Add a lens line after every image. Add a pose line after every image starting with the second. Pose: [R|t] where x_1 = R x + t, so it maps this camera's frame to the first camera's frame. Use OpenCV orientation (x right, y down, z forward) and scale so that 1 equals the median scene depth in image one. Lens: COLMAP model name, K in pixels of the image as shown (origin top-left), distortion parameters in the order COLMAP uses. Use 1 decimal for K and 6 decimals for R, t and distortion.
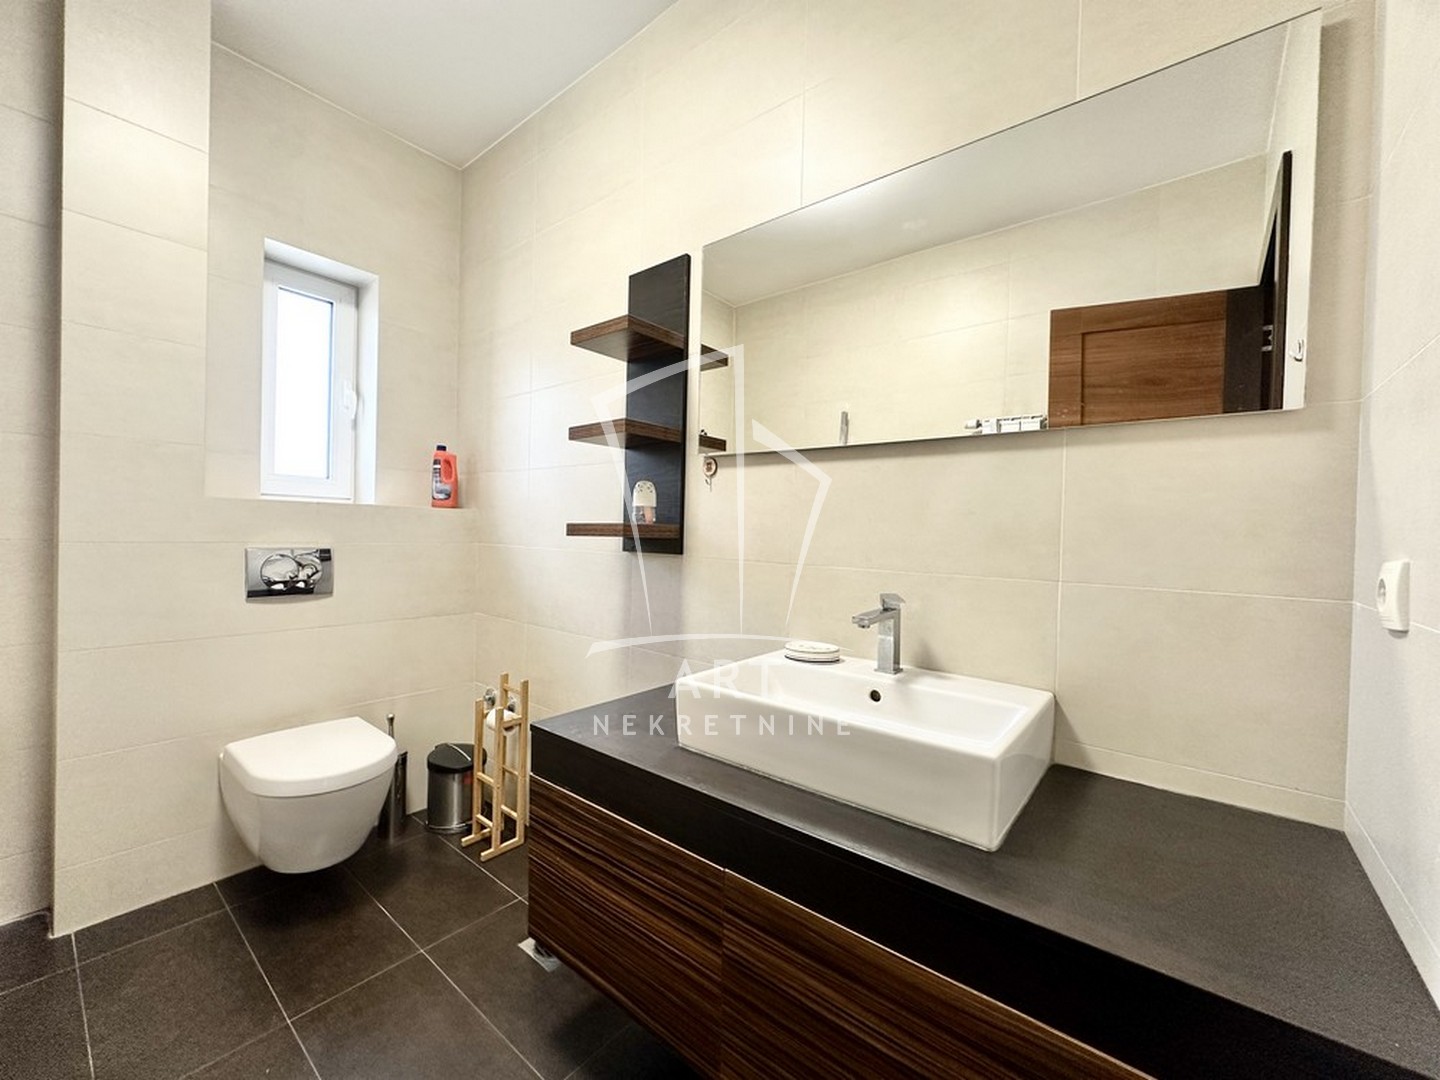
lens RADIAL K [[575.2, 0, 718.3], [0, 575.2, 538.6], [0, 0, 1]] dist [-0.002971, 0.000817]
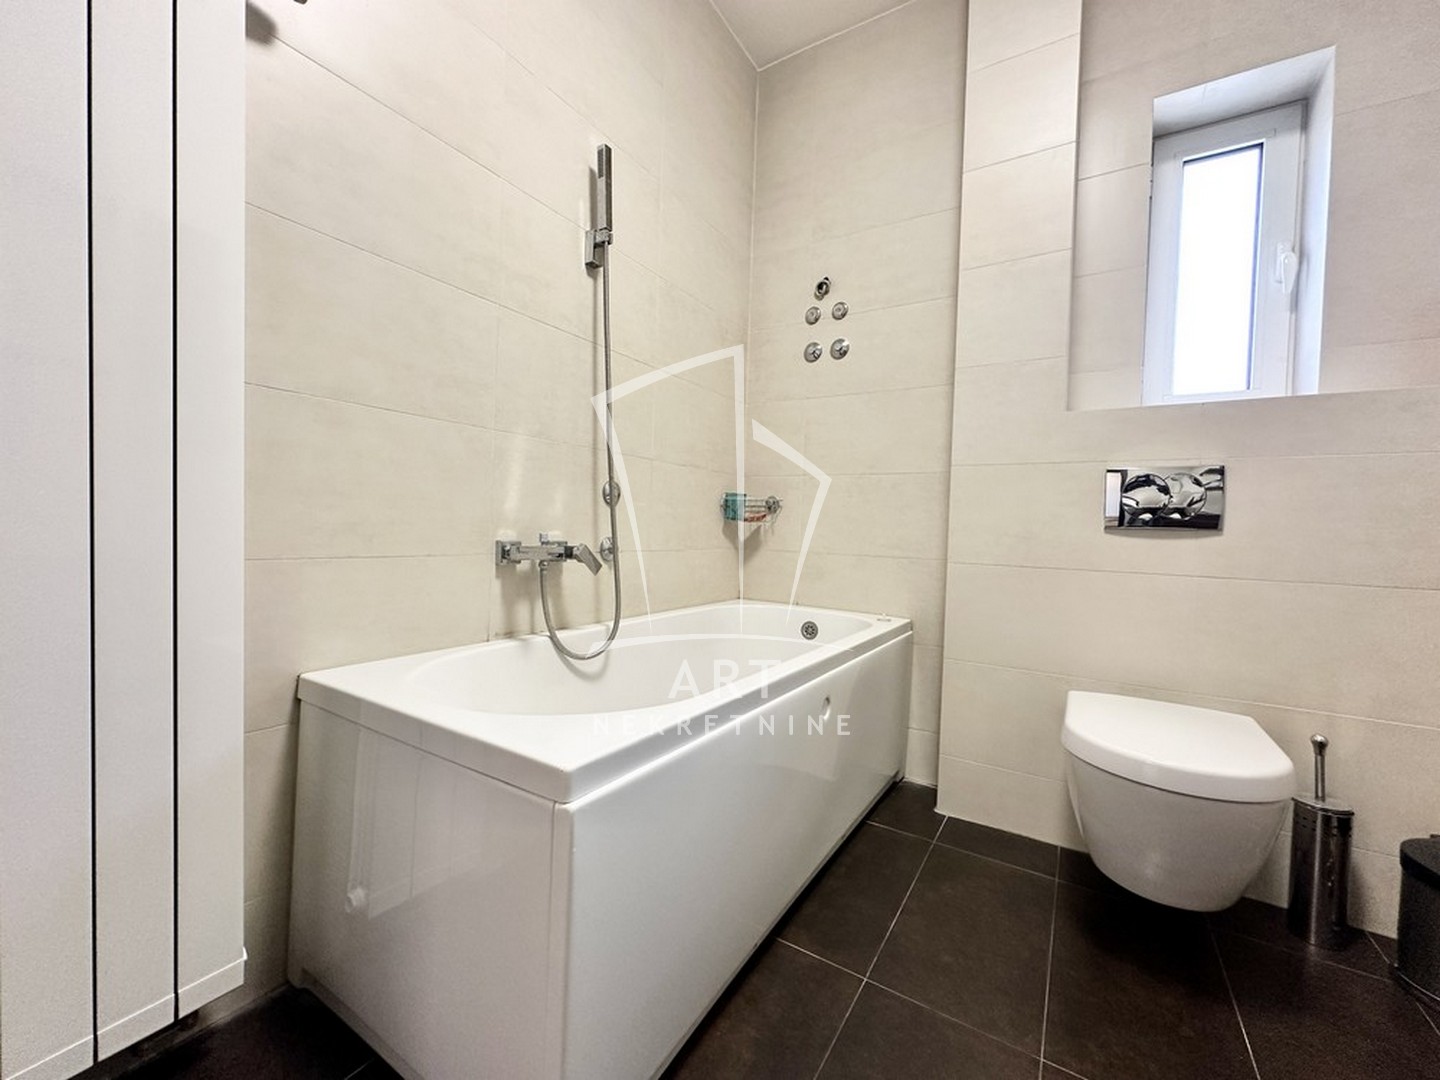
lens RADIAL K [[575.2, 0, 718.3], [0, 575.2, 538.6], [0, 0, 1]] dist [-0.002971, 0.000817]
pose [[0.116460, -0.007777, -0.993165, -0.052737], [-0.042242, 0.999026, -0.012776, 0.143883], [0.992297, 0.043441, 0.116018, 0.322183]]
